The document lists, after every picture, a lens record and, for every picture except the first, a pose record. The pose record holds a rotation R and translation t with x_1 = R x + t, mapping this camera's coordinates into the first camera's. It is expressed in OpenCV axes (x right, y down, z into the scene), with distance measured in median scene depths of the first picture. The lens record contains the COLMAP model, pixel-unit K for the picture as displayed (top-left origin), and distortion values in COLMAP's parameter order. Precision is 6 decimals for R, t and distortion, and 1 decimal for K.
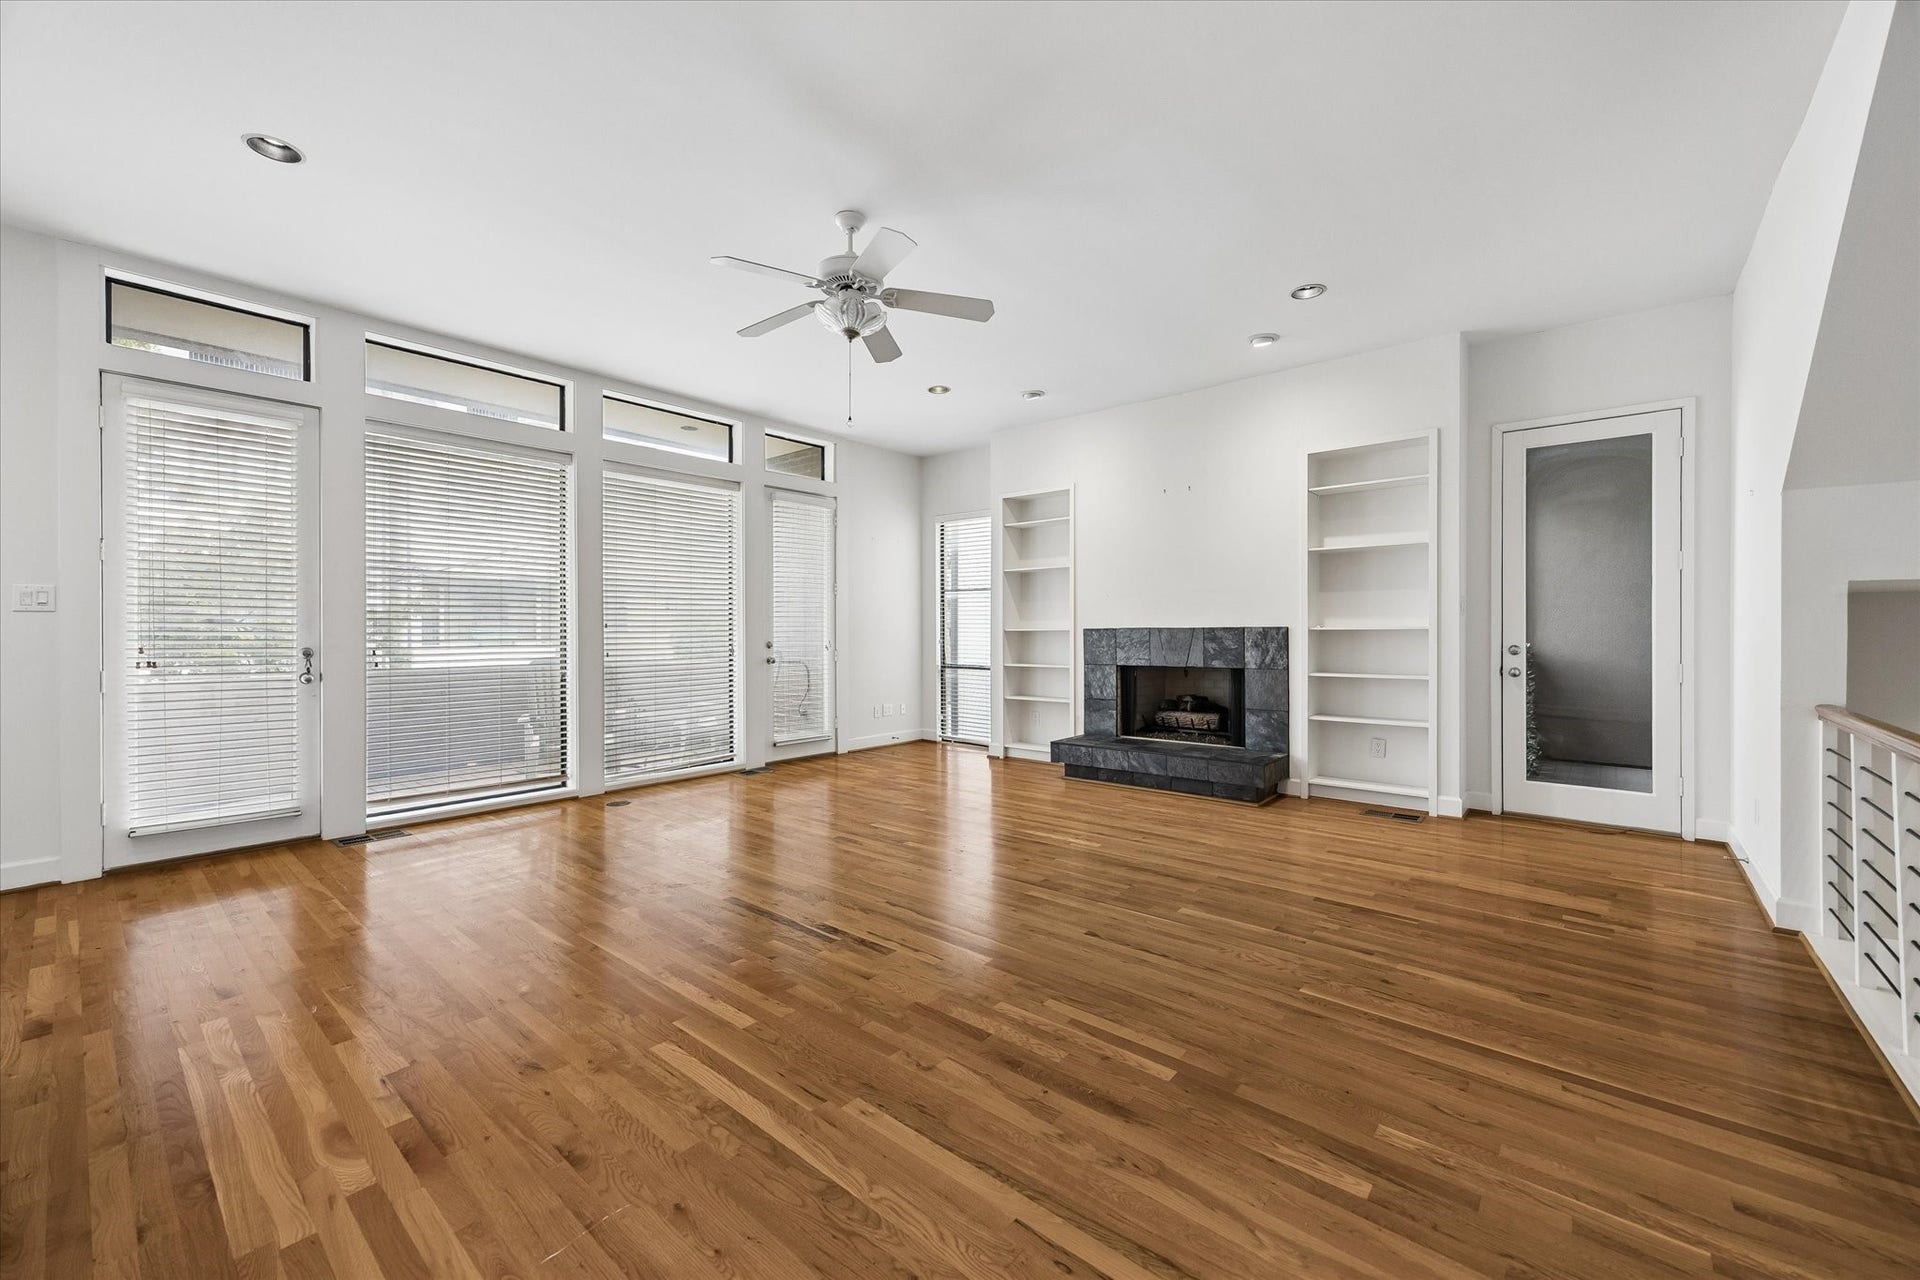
lens RADIAL K [[753.2, 0, 960.1], [0, 753.2, 625.4], [0, 0, 1]] dist [-0.000179, -0.000173]
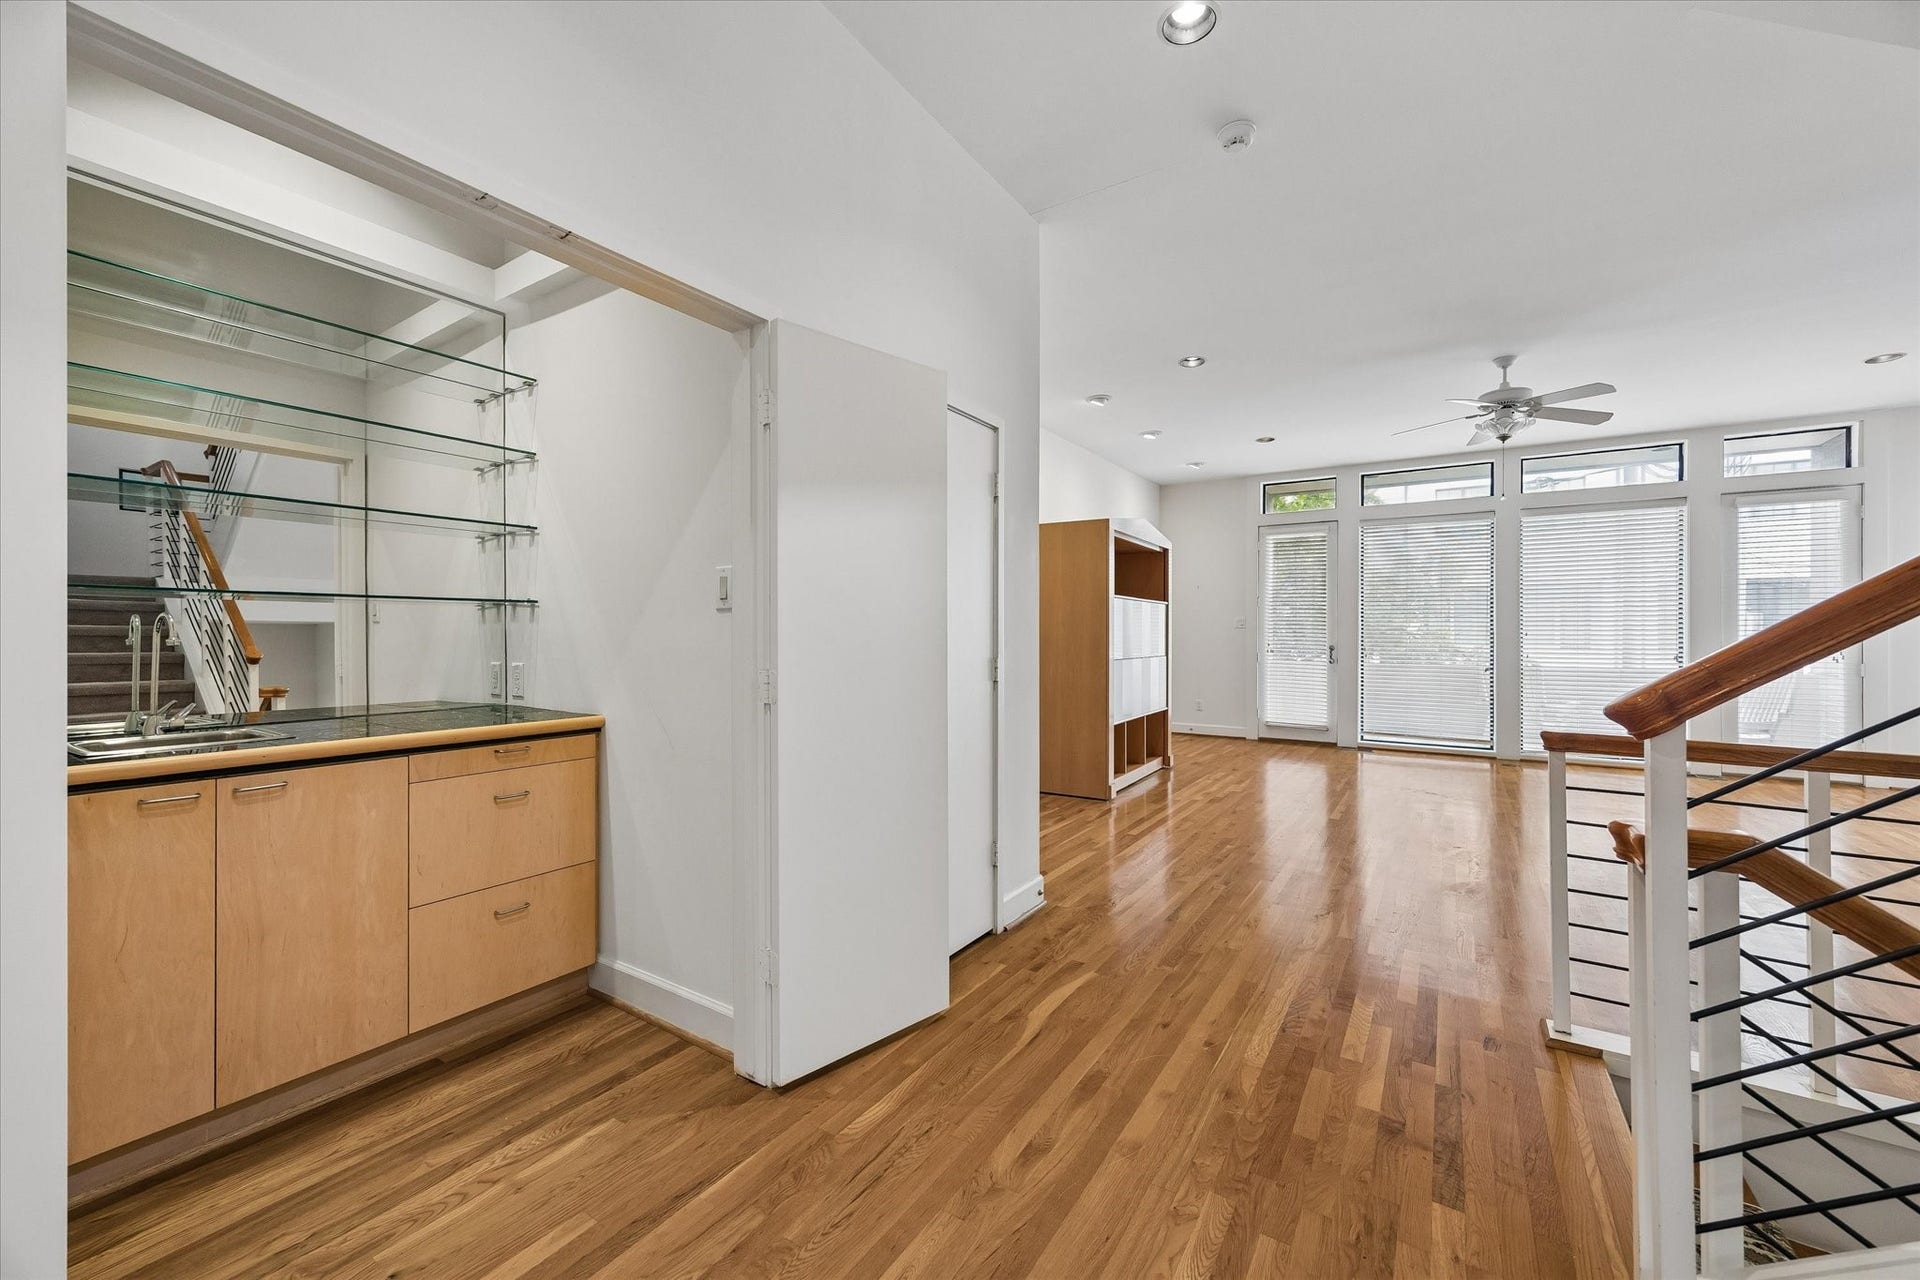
lens RADIAL K [[753.2, 0, 961.4], [0, 753.2, 633.6], [0, 0, 1]] dist [-0.000179, -0.000173]
pose [[0.119390, 0.000084, -0.992847, 0.853070], [0.000329, 1.000000, 0.000124, -0.001600], [0.992847, -0.000341, 0.119390, -0.166949]]
